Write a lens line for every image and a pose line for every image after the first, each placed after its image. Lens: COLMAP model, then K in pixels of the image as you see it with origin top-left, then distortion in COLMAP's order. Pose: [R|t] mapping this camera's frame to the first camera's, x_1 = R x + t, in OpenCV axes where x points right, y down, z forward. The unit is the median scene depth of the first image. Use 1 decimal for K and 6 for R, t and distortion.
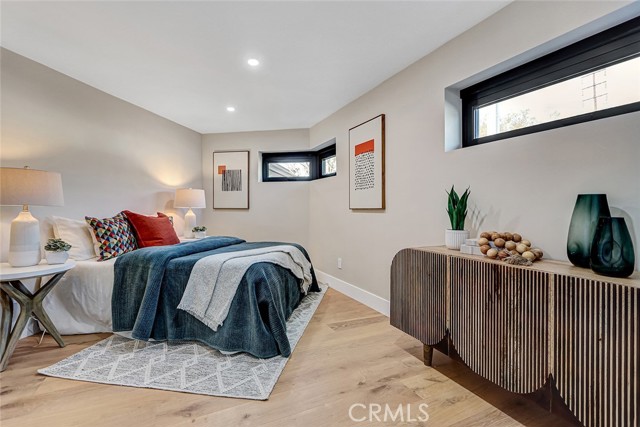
lens RADIAL K [[291.6, 0, 311.2], [0, 291.6, 211.8], [0, 0, 1]] dist [-0.000041, -0.000201]
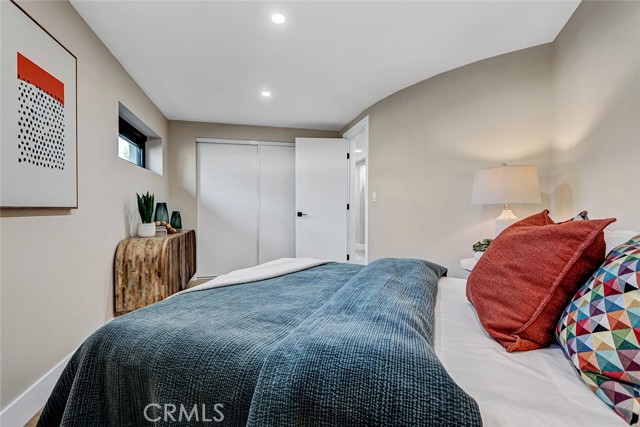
lens RADIAL K [[291.6, 0, 311.2], [0, 291.6, 211.8], [0, 0, 1]] dist [-0.000041, -0.000201]
pose [[-0.978989, -0.000970, 0.203911, -0.447363], [0.003386, 0.999774, 0.021010, -0.014093], [-0.203885, 0.021259, -0.978764, 1.761498]]
